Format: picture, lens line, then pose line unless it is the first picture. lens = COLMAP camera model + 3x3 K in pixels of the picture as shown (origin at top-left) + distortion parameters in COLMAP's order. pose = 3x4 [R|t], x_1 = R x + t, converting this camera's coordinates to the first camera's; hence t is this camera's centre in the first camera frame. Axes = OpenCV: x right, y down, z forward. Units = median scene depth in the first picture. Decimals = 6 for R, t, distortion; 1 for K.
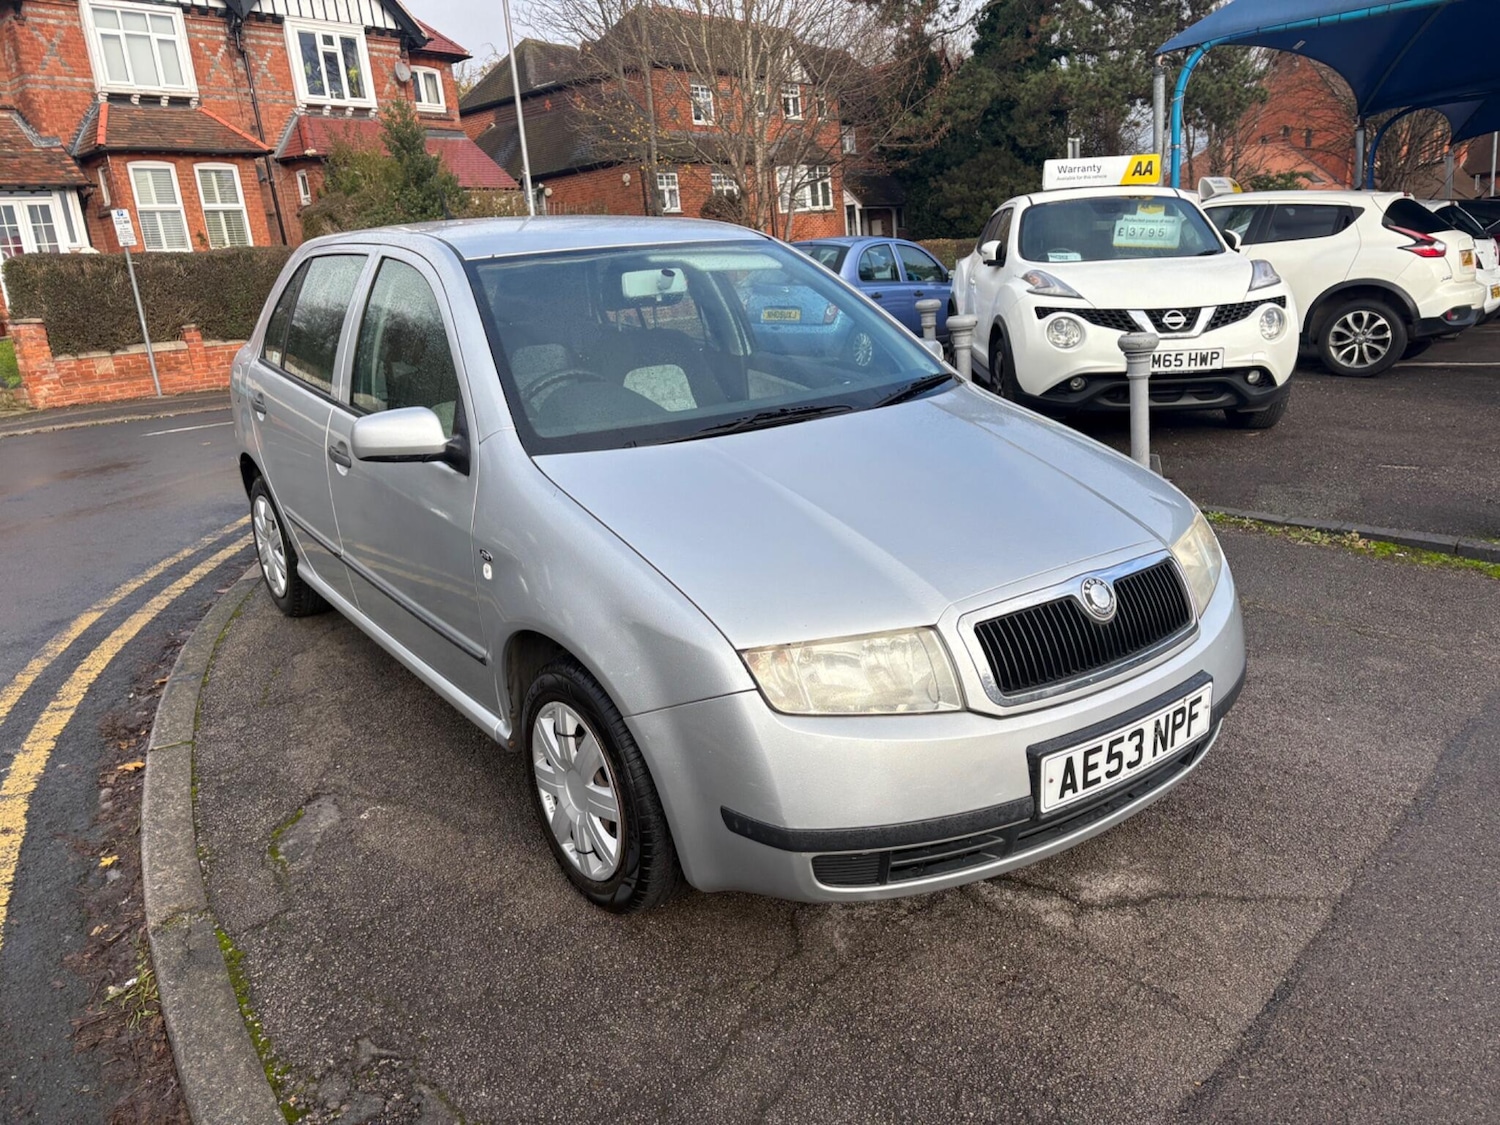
lens RADIAL K [[1135.3, 0, 747.1], [0, 1135.3, 572.5], [0, 0, 1]] dist [0.059352, -0.058616]
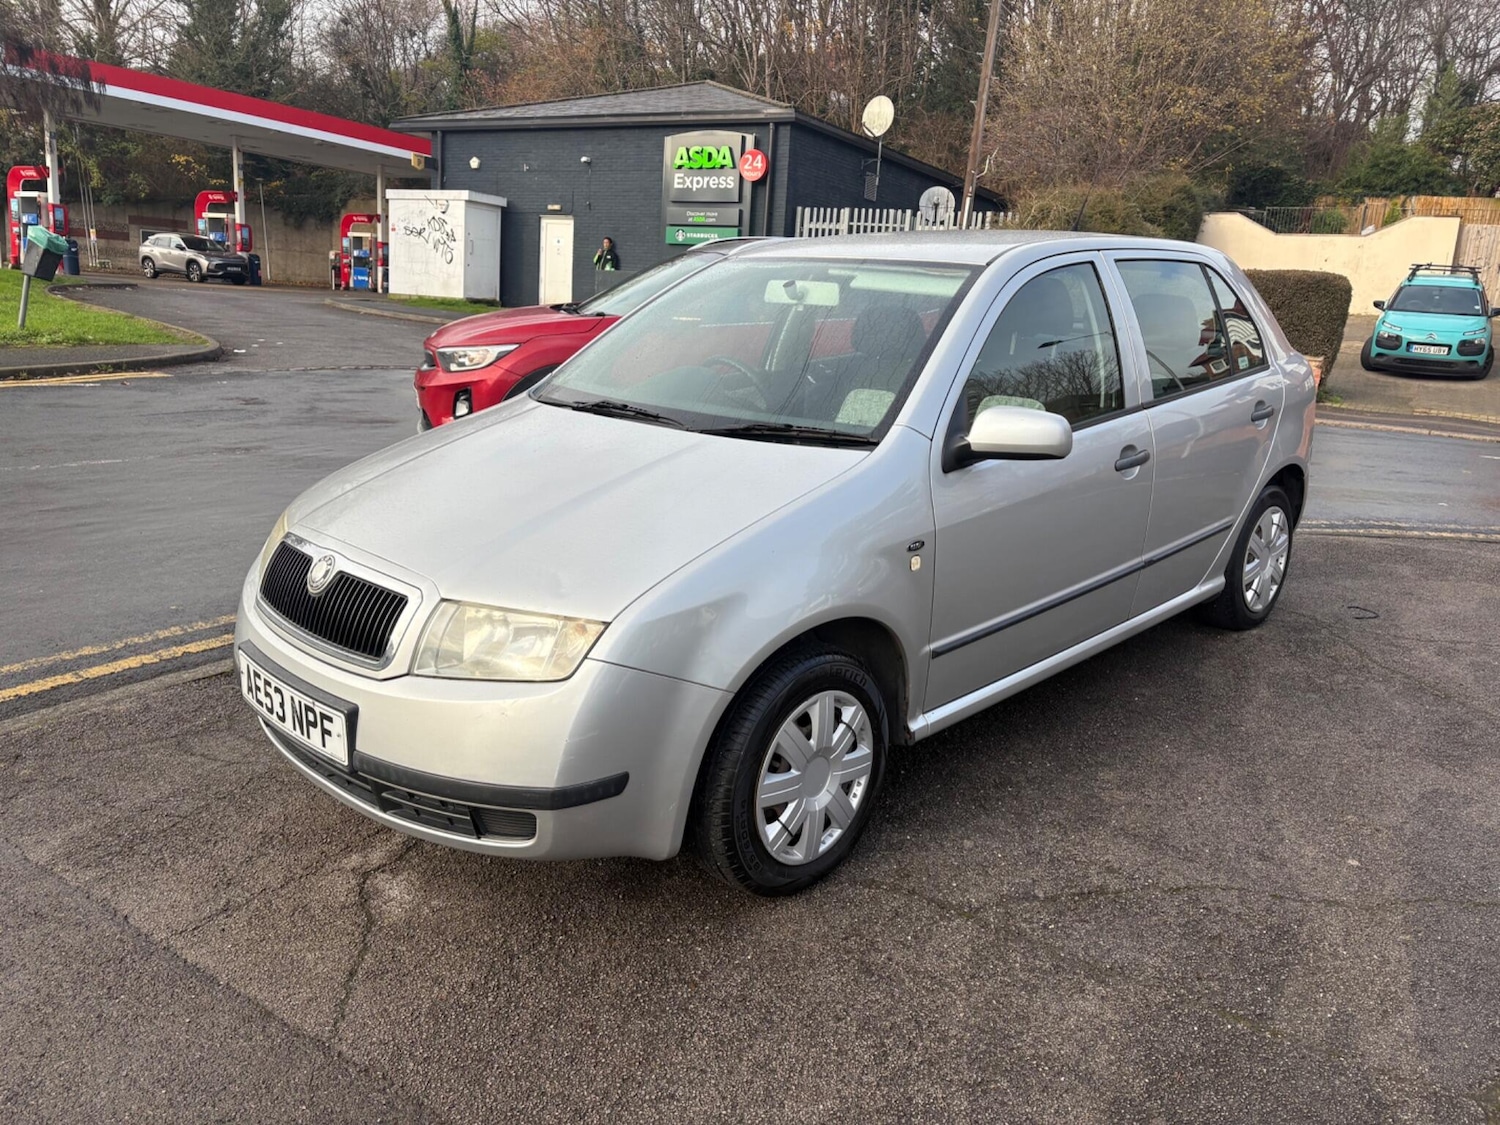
lens RADIAL K [[1135.3, 0, 749.4], [0, 1135.3, 557.4], [0, 0, 1]] dist [0.059352, -0.058616]
pose [[0.148250, 0.305500, -0.940581, 0.883570], [-0.319575, 0.914862, 0.246777, -0.250223], [0.935892, 0.264001, 0.233258, 0.705280]]
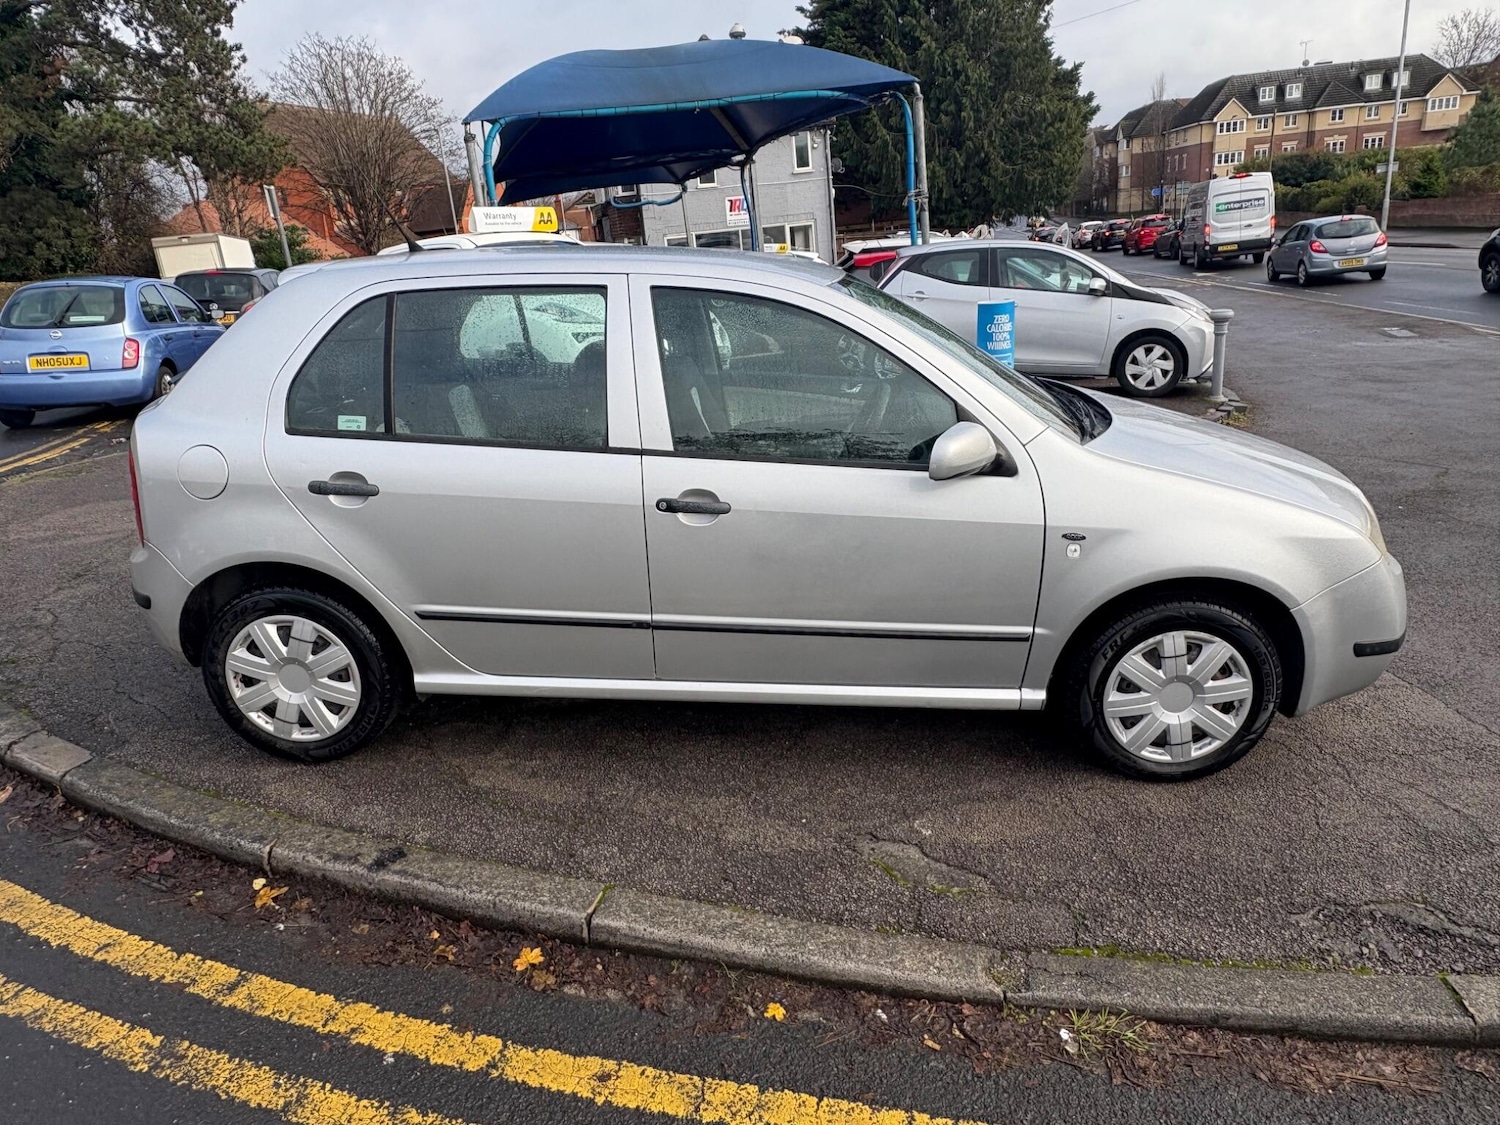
lens RADIAL K [[991.1, 0, 743.7], [0, 991.1, 560.2], [0, 0, 1]] dist [-0.000592, 0.000243]
pose [[0.635763, -0.216490, 0.740903, -0.858286], [0.223252, 0.970411, 0.091981, -0.115006], [-0.738894, 0.106930, 0.665283, 0.421254]]
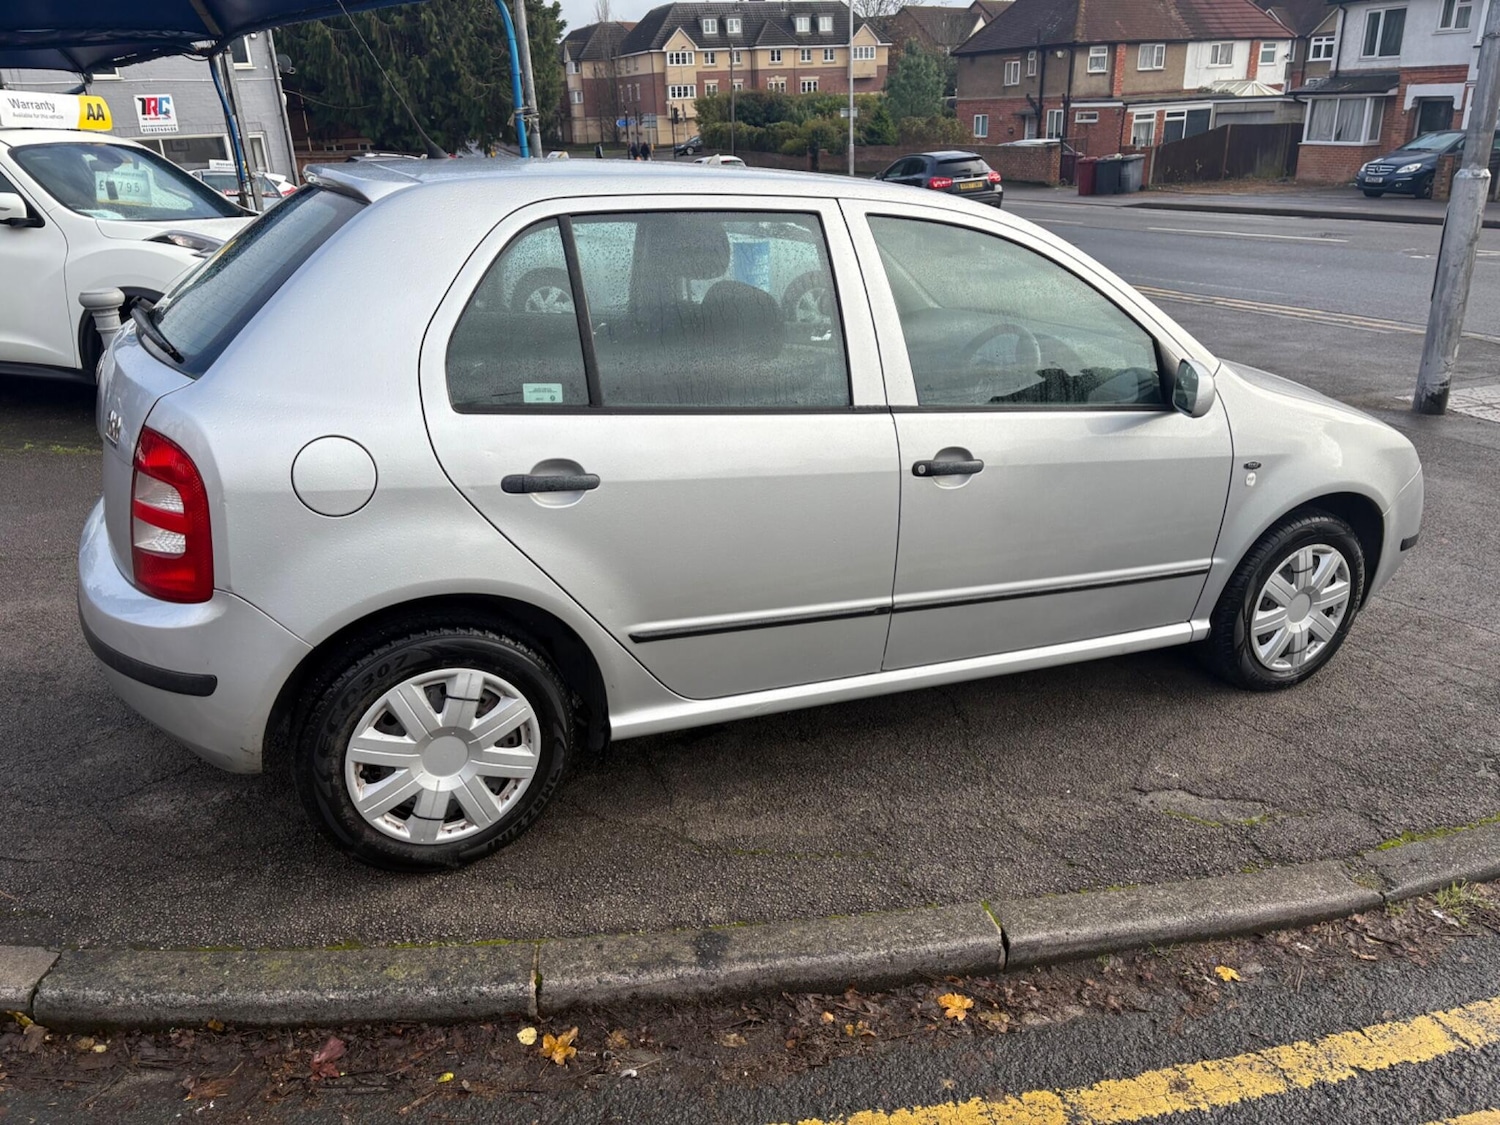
lens RADIAL K [[1132.3, 0, 745.9], [0, 1132.3, 567.4], [0, 0, 1]] dist [0.055612, -0.052983]
pose [[0.188295, -0.286949, 0.939258, -1.073202], [0.260541, 0.936693, 0.233934, -0.241567], [-0.946923, 0.200667, 0.251137, 0.884725]]
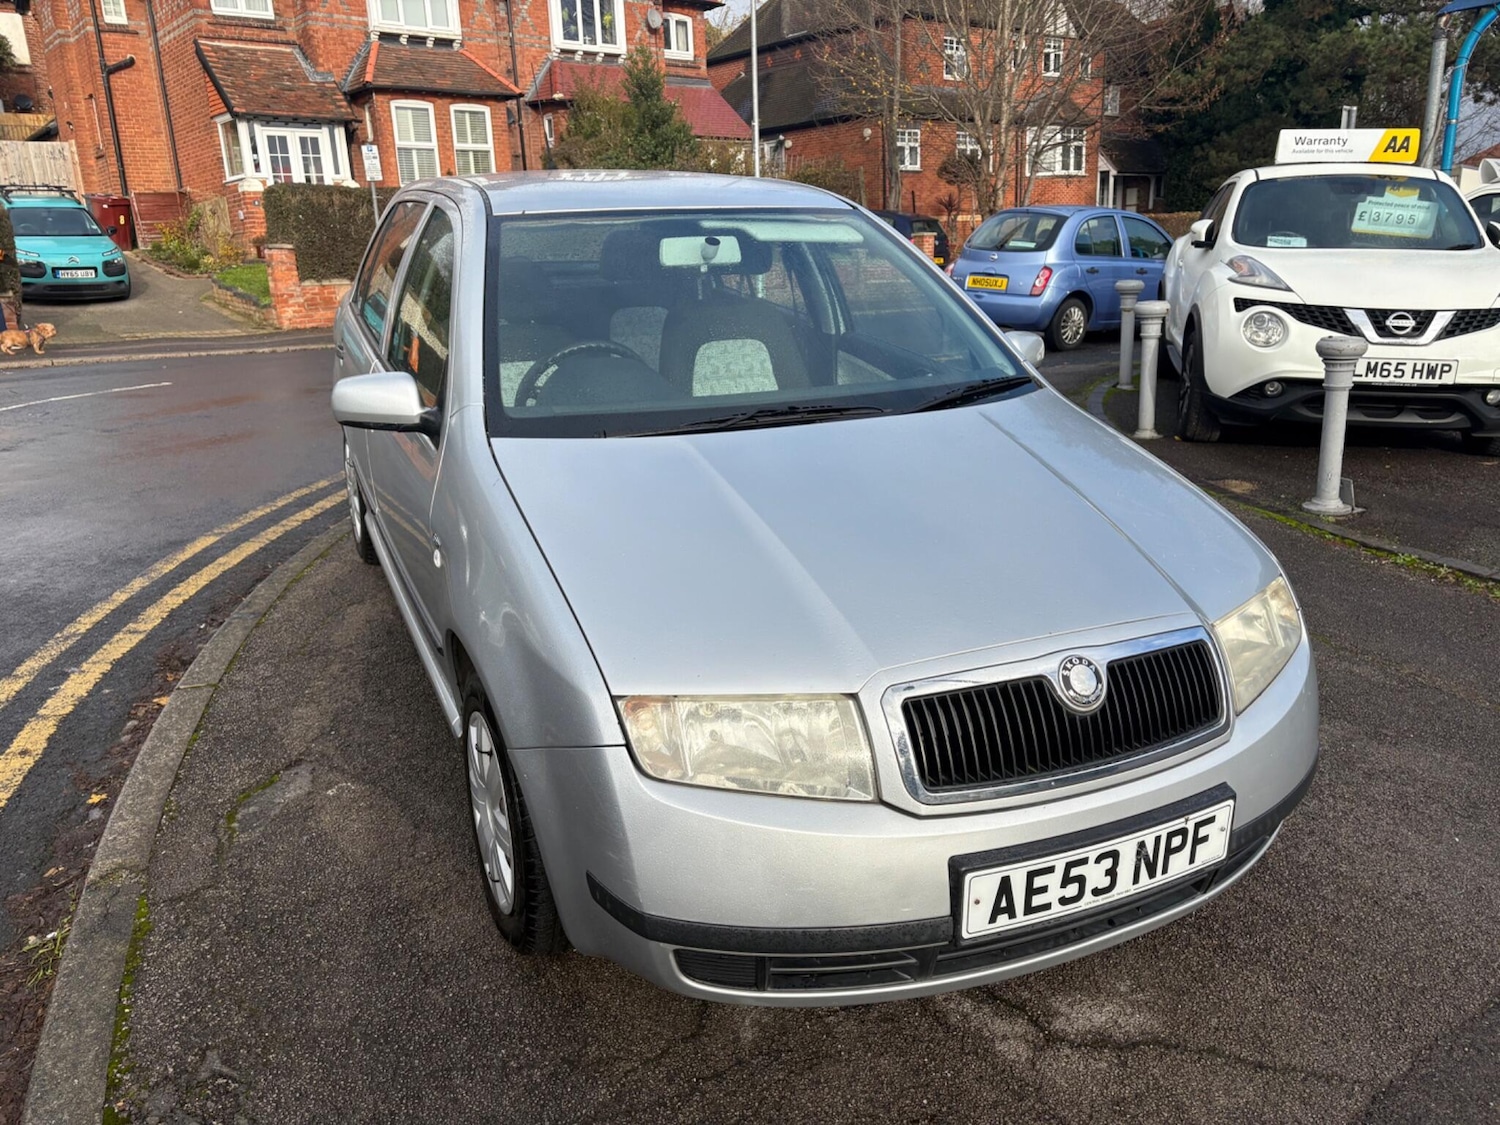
lens RADIAL K [[1135.3, 0, 748.8], [0, 1135.3, 568.7], [0, 0, 1]] dist [0.059352, -0.058616]
pose [[0.976977, 0.109936, -0.182841, 0.135707], [-0.104014, 0.993701, 0.041702, -0.041648], [0.186274, -0.021724, 0.982258, 0.103205]]
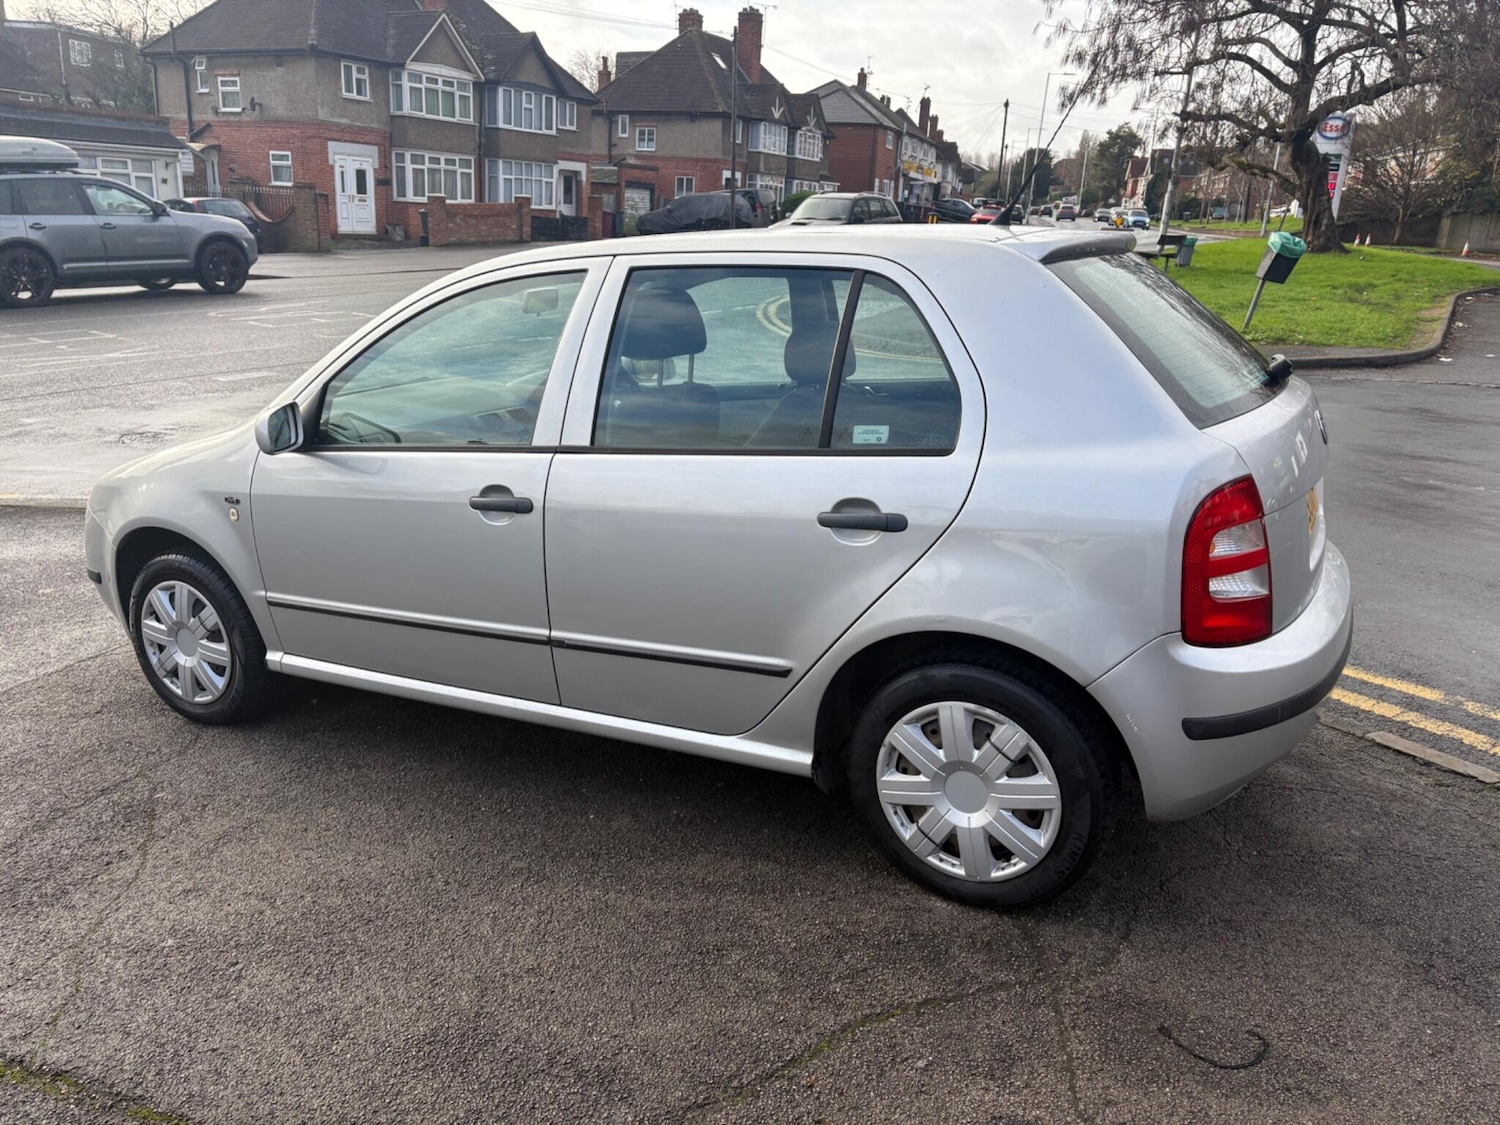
lens RADIAL K [[1132.3, 0, 752.0], [0, 1132.3, 557.2], [0, 0, 1]] dist [0.055612, -0.052983]
pose [[-0.903800, 0.169882, -0.392792, 0.196080], [-0.072485, 0.843806, 0.531731, -0.589157], [0.421772, 0.509050, -0.750318, 1.863121]]
